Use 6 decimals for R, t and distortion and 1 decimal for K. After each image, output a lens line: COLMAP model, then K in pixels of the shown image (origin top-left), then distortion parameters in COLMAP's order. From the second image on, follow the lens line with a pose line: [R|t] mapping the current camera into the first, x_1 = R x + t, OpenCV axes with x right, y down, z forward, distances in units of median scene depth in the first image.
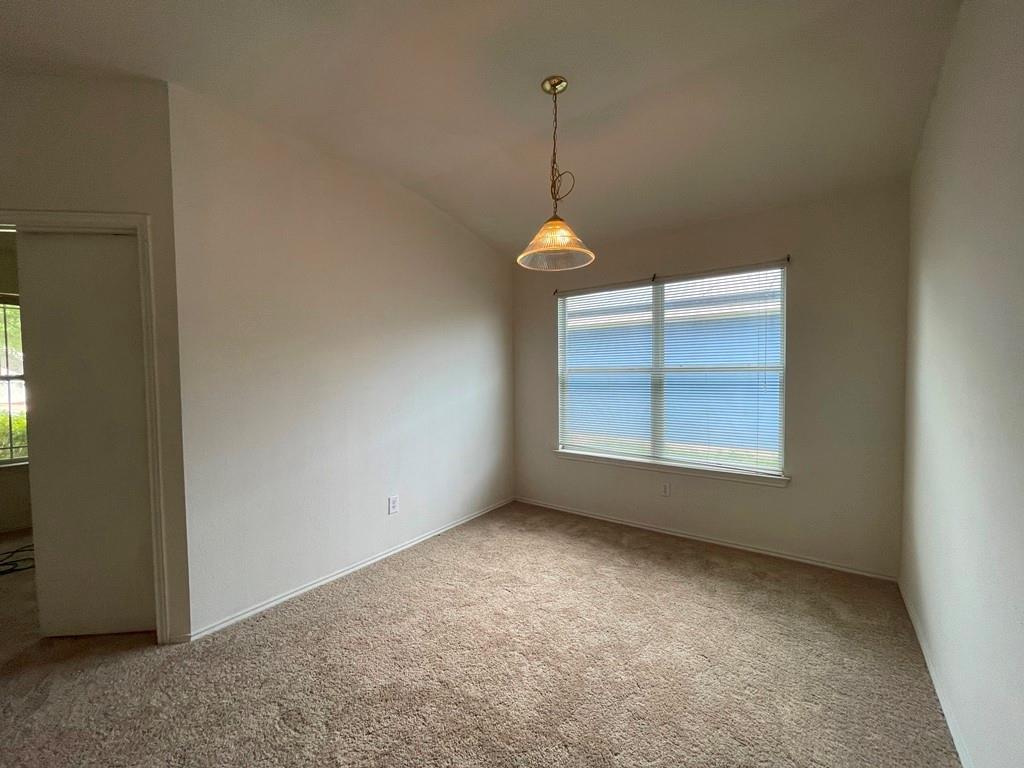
lens RADIAL K [[417.0, 0, 514.4], [0, 417.0, 385.8], [0, 0, 1]] dist [0.000891, -0.001069]
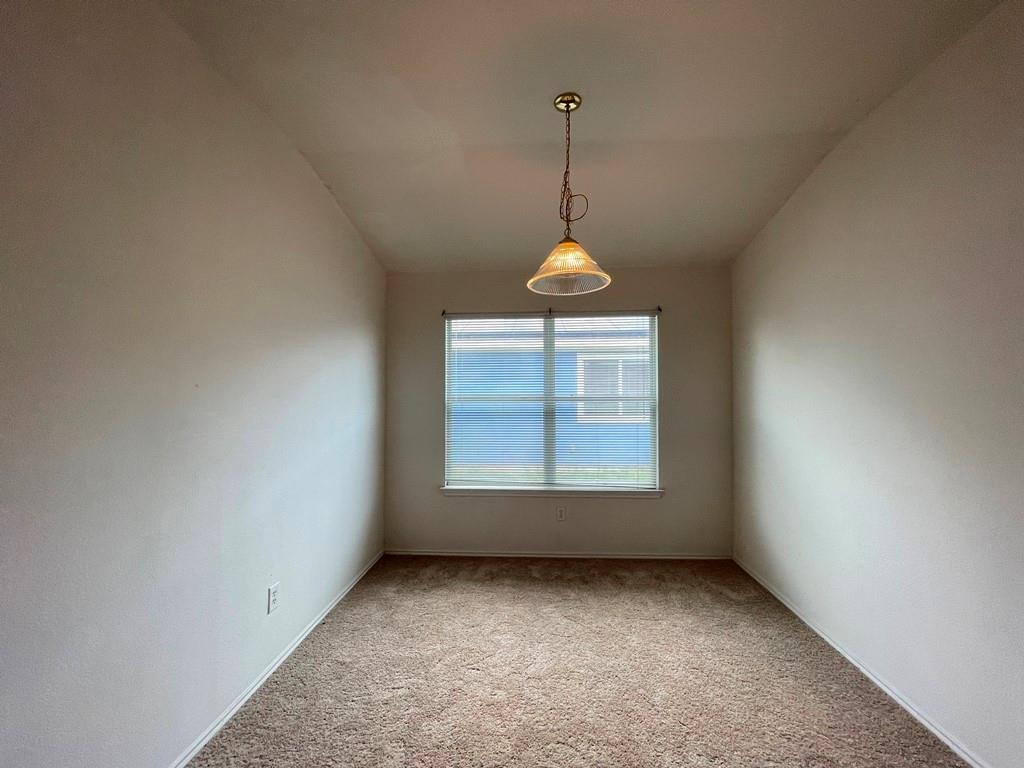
lens RADIAL K [[417.0, 0, 513.1], [0, 417.0, 385.8], [0, 0, 1]] dist [0.000891, -0.001069]
pose [[0.838284, 0.018052, 0.544934, -0.324223], [0.013415, 0.998466, -0.053714, -0.016559], [-0.545068, 0.052338, 0.836757, 0.192147]]
